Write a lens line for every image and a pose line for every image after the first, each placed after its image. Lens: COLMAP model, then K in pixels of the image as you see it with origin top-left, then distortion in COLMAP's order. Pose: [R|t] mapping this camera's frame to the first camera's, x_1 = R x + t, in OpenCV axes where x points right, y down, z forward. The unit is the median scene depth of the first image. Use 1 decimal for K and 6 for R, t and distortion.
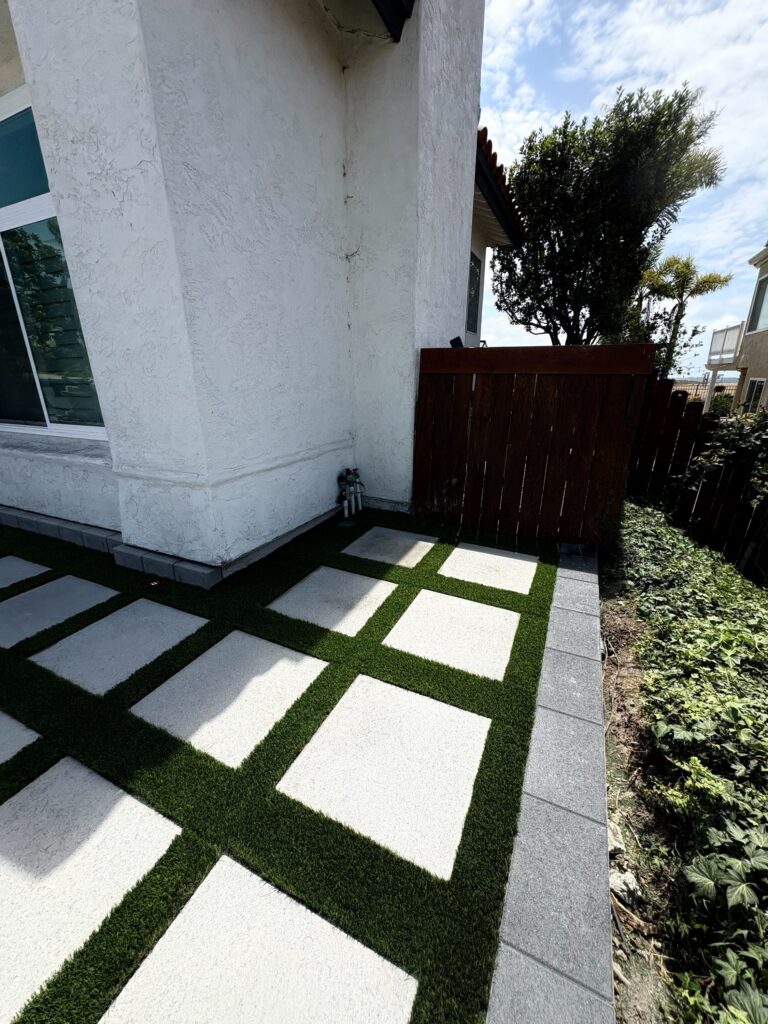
lens RADIAL K [[399.2, 0, 379.4], [0, 399.2, 509.7], [0, 0, 1]] dist [0.001965, 0.000758]
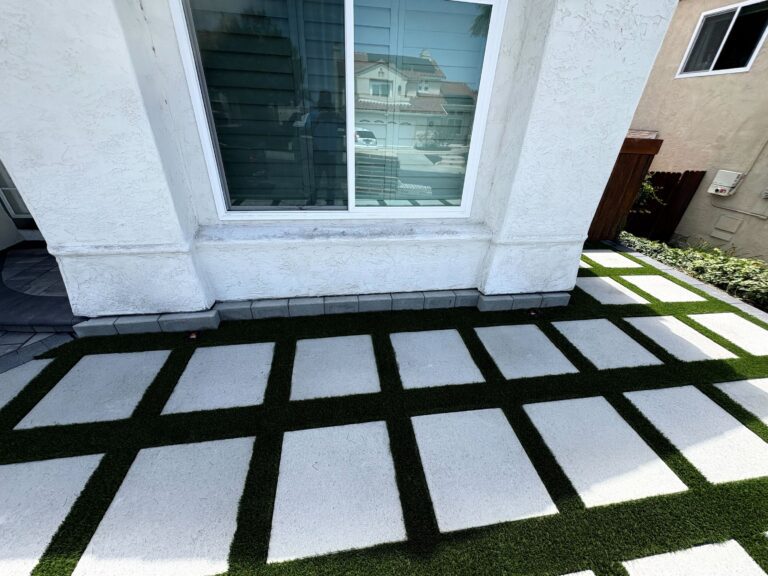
lens RADIAL K [[308.4, 0, 384.0], [0, 308.4, 288.0], [0, 0, 1]] dist [-0.000082, -0.000148]
pose [[0.824322, -0.245528, 0.510107, -1.681122], [0.132712, 0.959757, 0.247496, -0.278074], [-0.550345, -0.136320, 0.823733, 0.402293]]
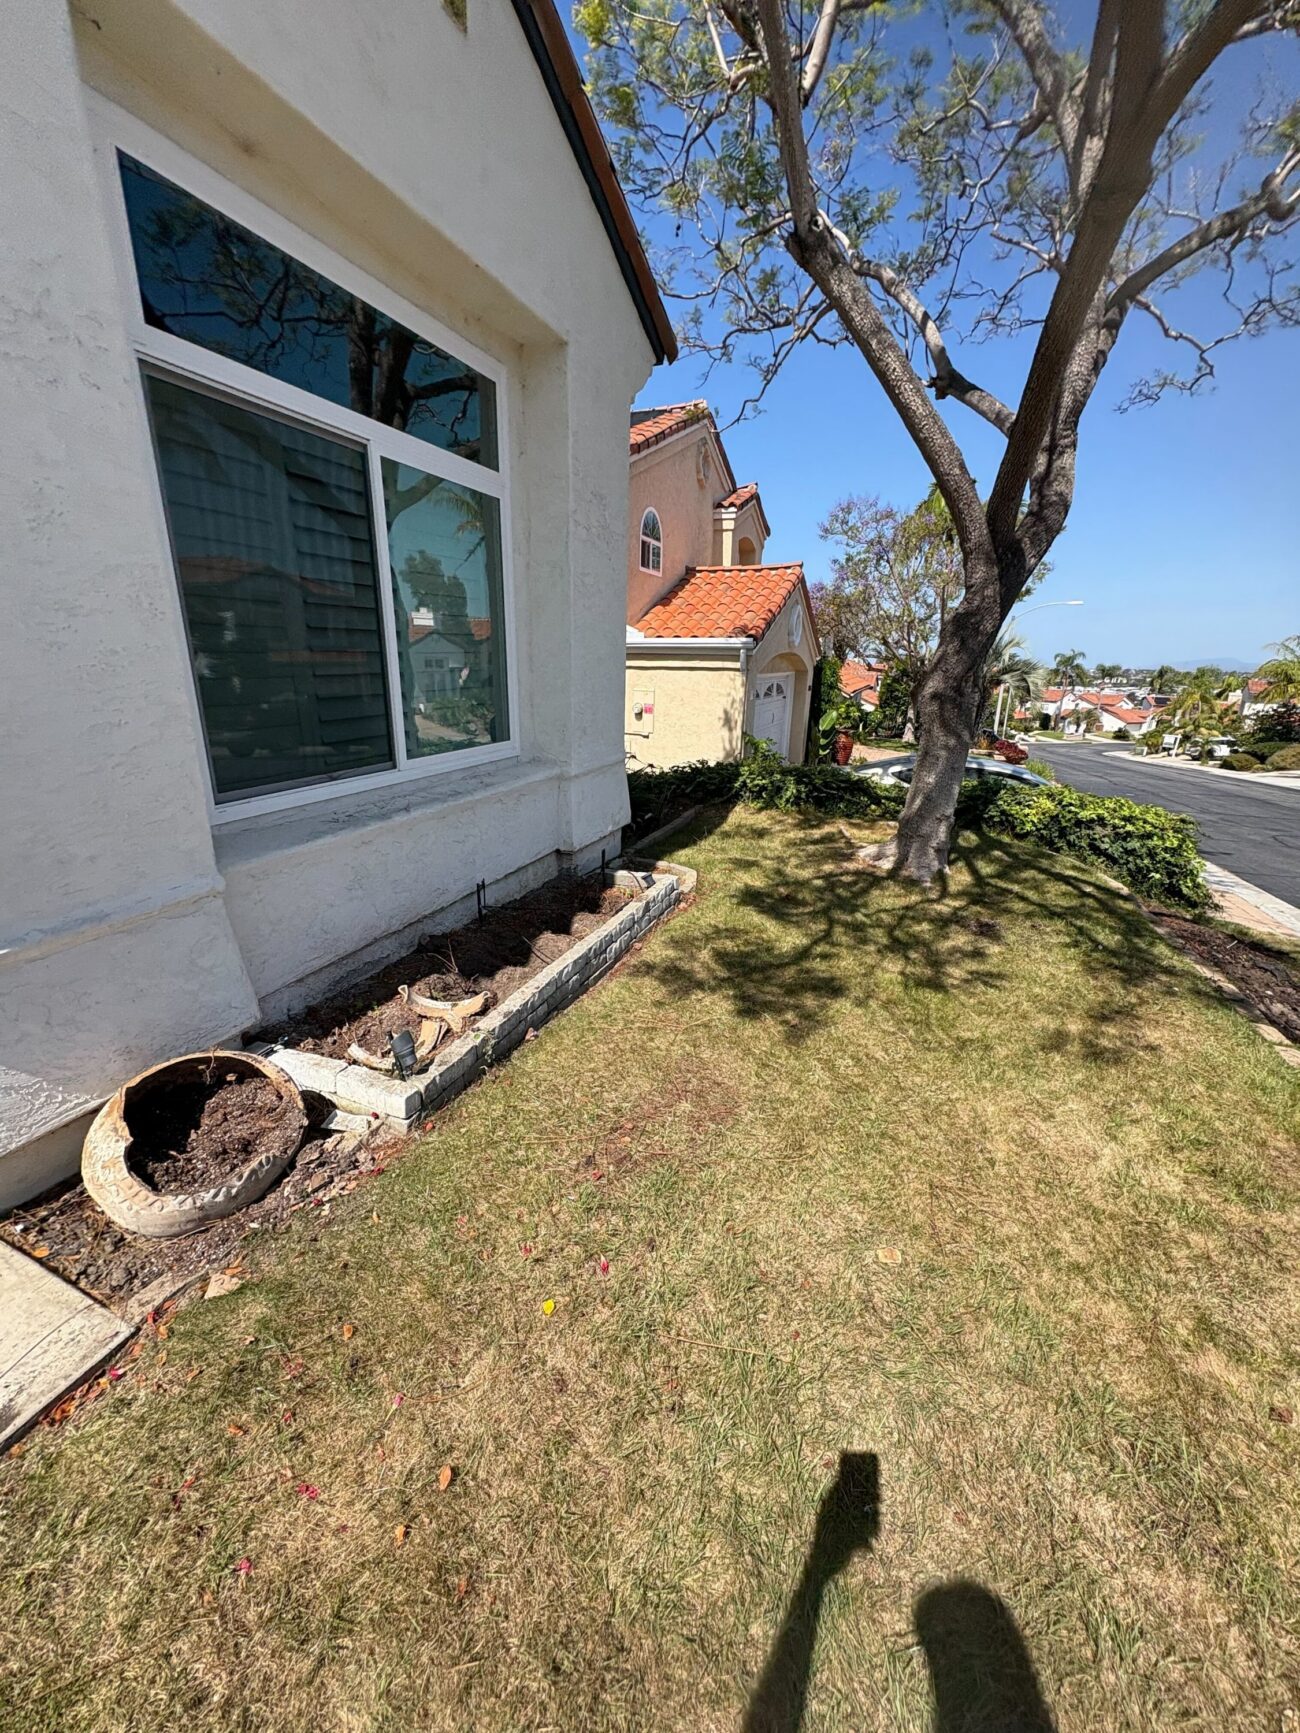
lens RADIAL K [[675.6, 0, 642.2], [0, 675.6, 862.5], [0, 0, 1]] dist [0.001965, 0.000758]
pose [[-0.032105, -0.291570, 0.956011, -2.546427], [0.303123, 0.908614, 0.287294, -0.357892], [-0.952411, 0.299012, 0.059210, 0.883979]]
